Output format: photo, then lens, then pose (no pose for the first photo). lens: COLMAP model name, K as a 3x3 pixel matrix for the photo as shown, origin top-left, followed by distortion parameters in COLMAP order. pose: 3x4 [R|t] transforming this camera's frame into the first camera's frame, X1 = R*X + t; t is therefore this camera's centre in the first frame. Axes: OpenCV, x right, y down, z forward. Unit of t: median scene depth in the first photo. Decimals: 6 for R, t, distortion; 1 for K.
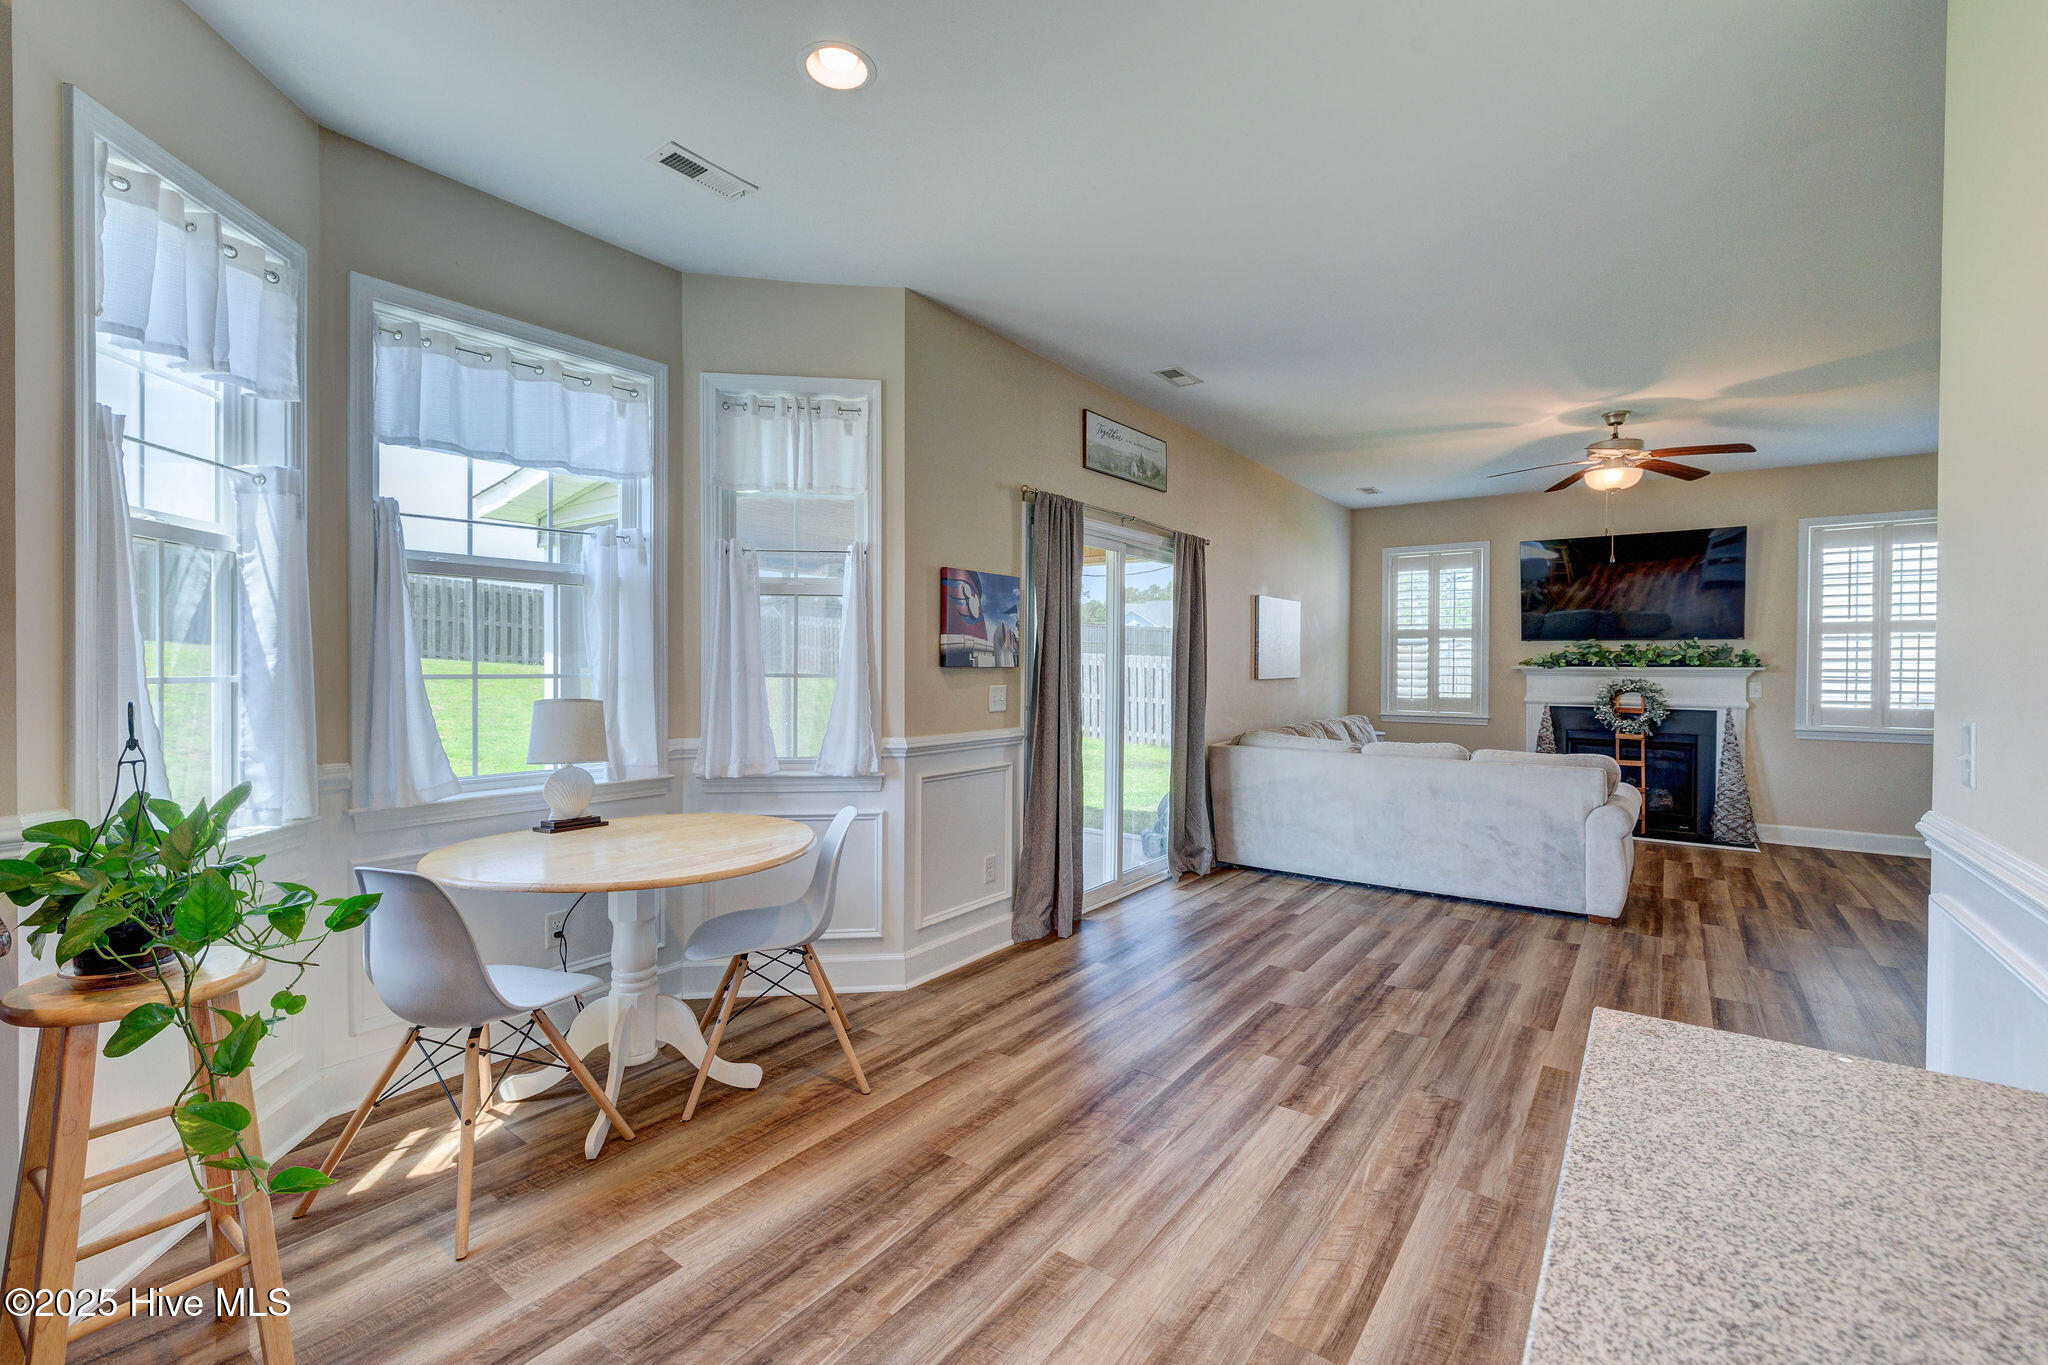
lens RADIAL K [[864.7, 0, 1025.8], [0, 864.7, 672.3], [0, 0, 1]] dist [0.000118, 0.000132]
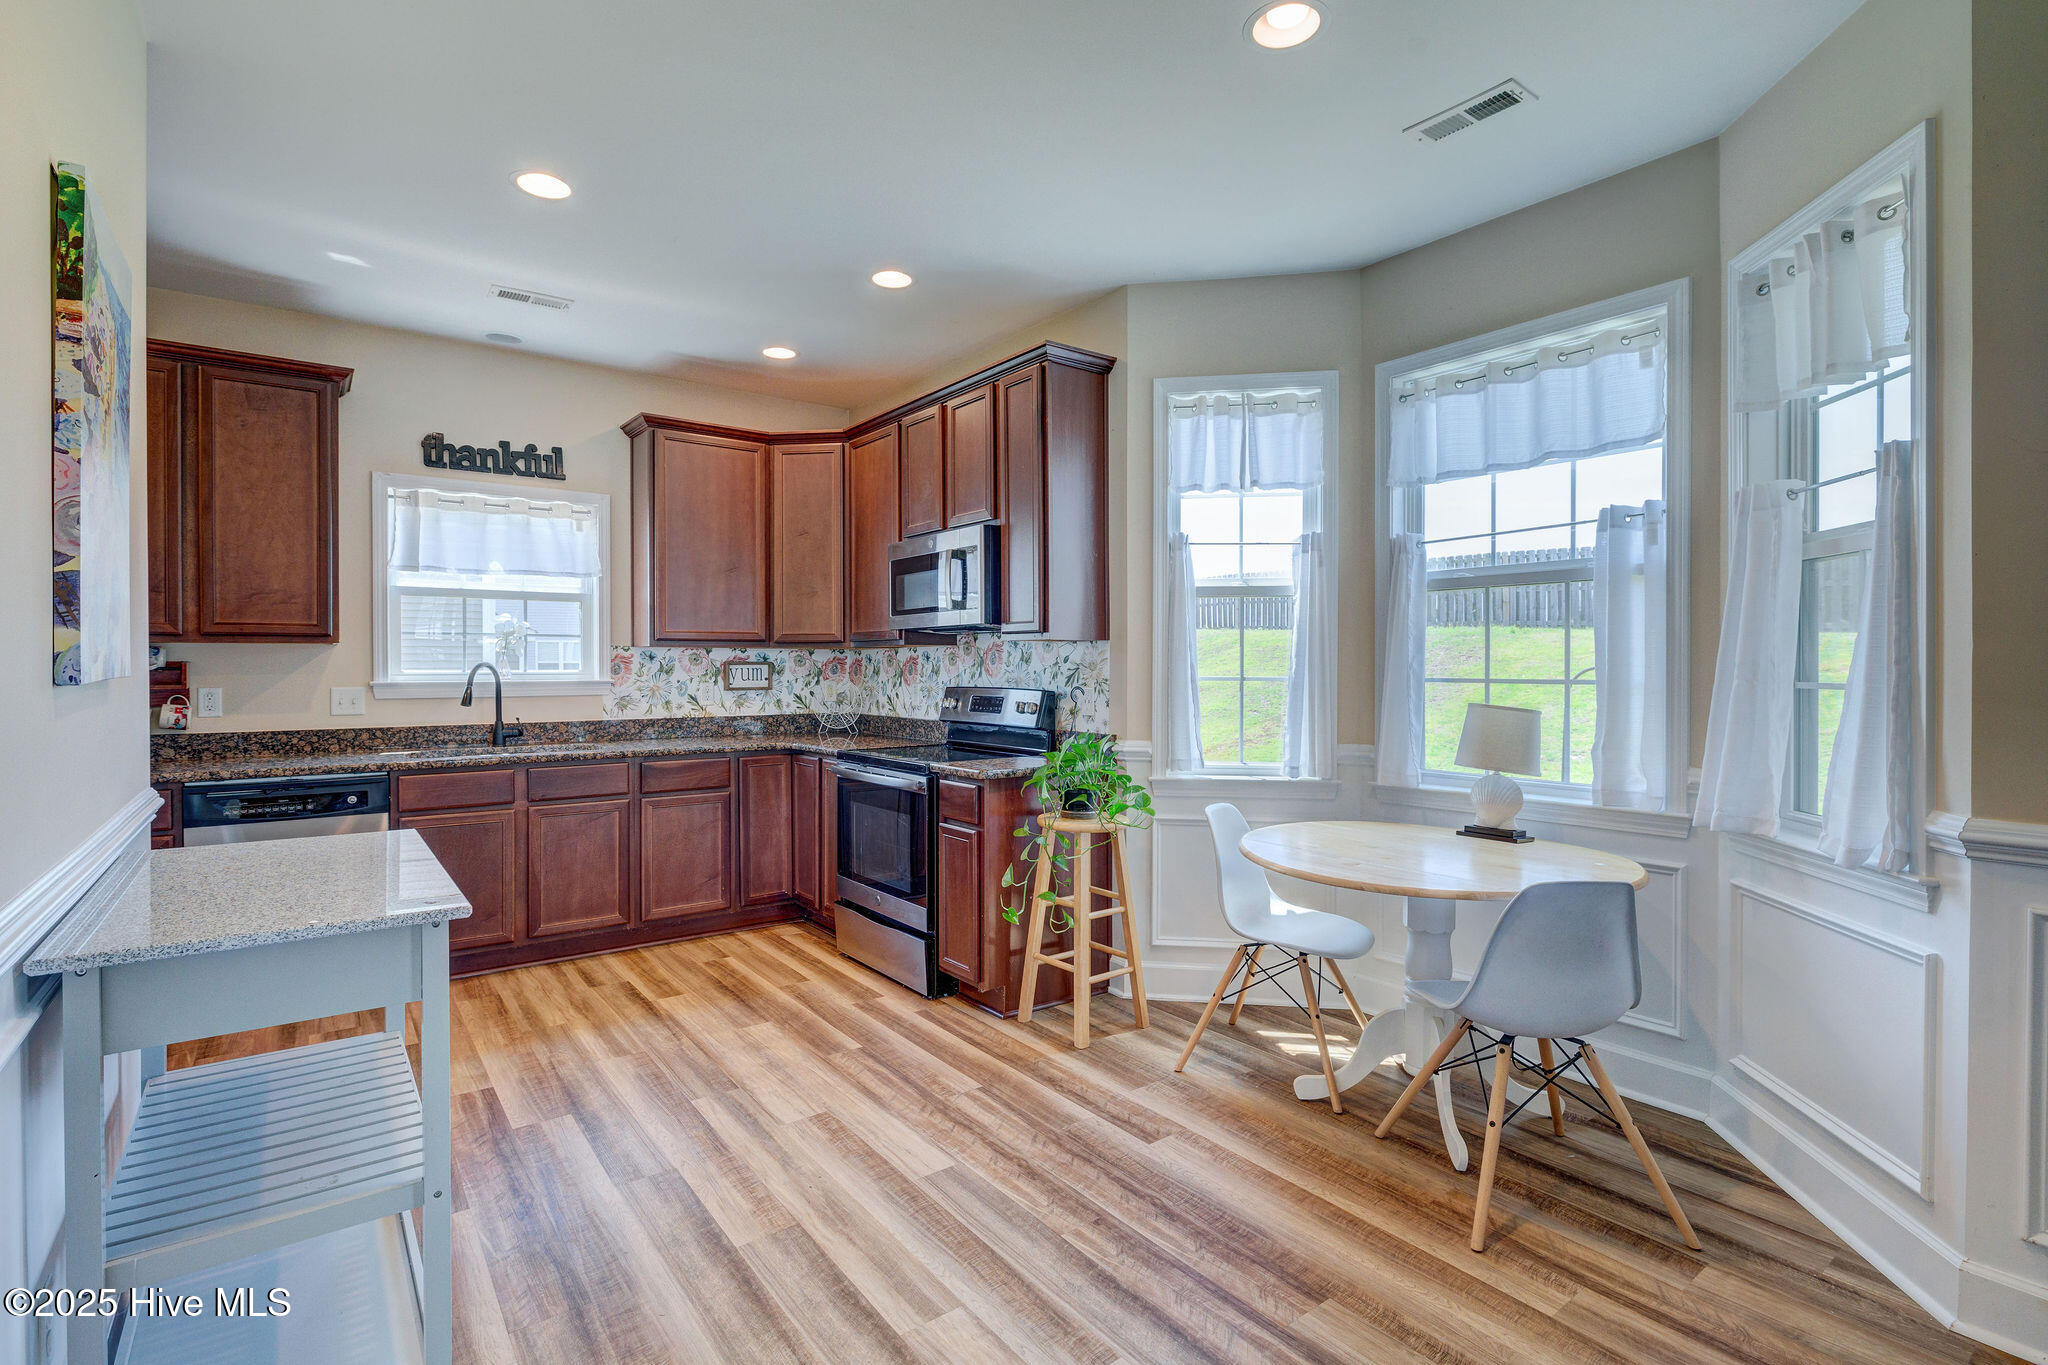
lens RADIAL K [[960.3, 0, 1022.5], [0, 960.3, 675.7], [0, 0, 1]] dist [-0.006056, -0.000155]
pose [[-0.285032, 0.002960, -0.958513, 0.407781], [-0.010420, 0.999927, 0.006186, -0.001944], [0.958461, 0.011751, -0.284980, 0.495200]]
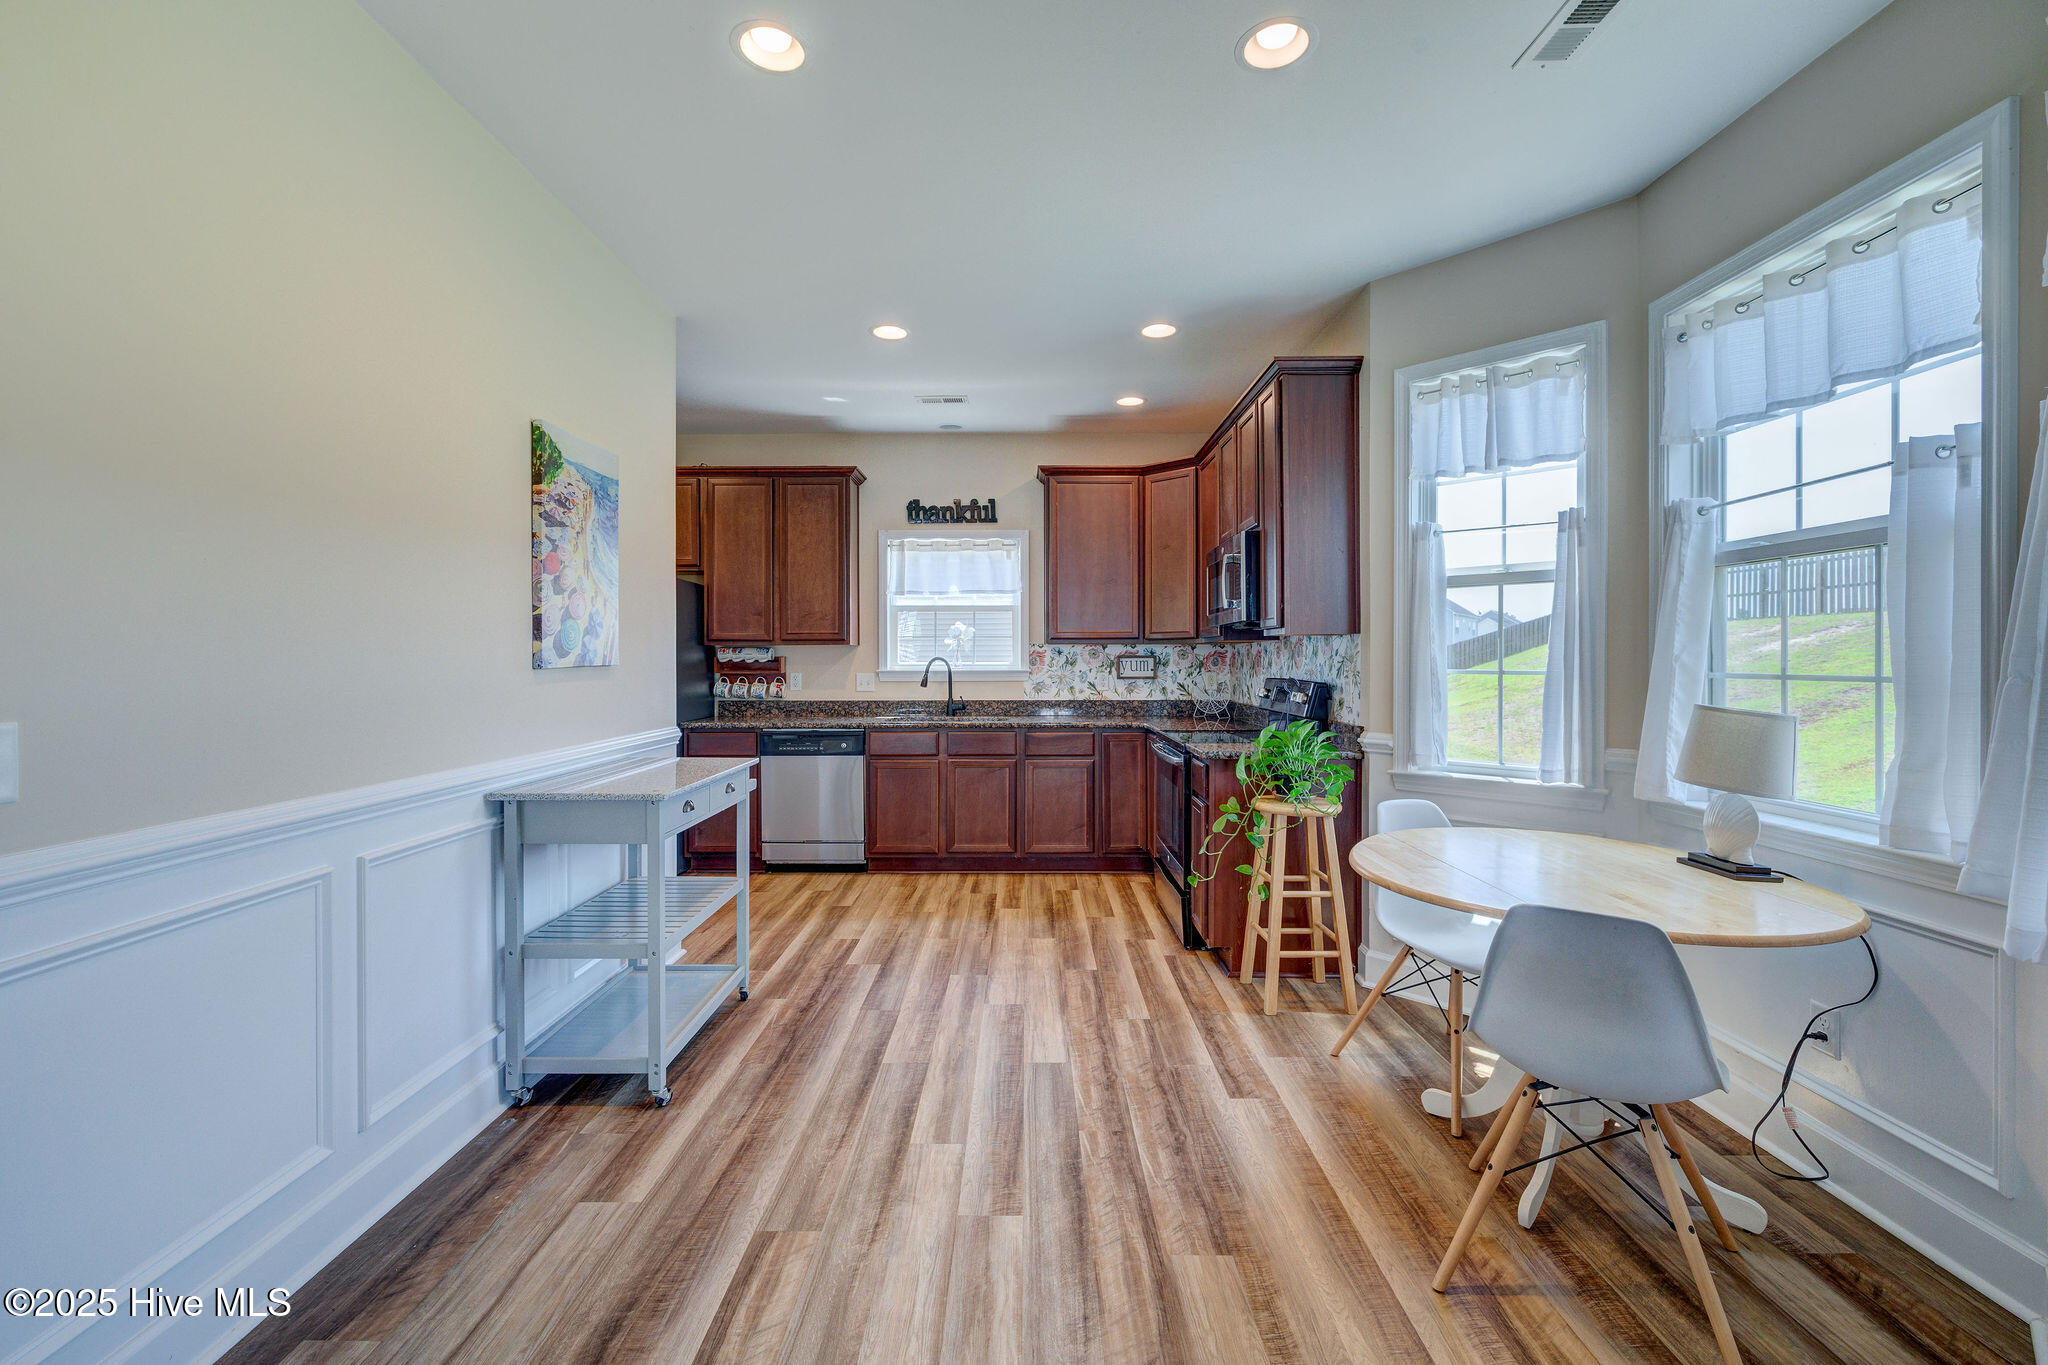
lens RADIAL K [[865.4, 0, 1008.0], [0, 865.4, 666.2], [0, 0, 1]] dist [-0.000041, -0.000028]
pose [[-0.808251, -0.001288, -0.588837, 0.291509], [-0.009680, 0.999892, 0.011099, -0.005042], [0.588759, 0.014670, -0.808176, 0.761728]]
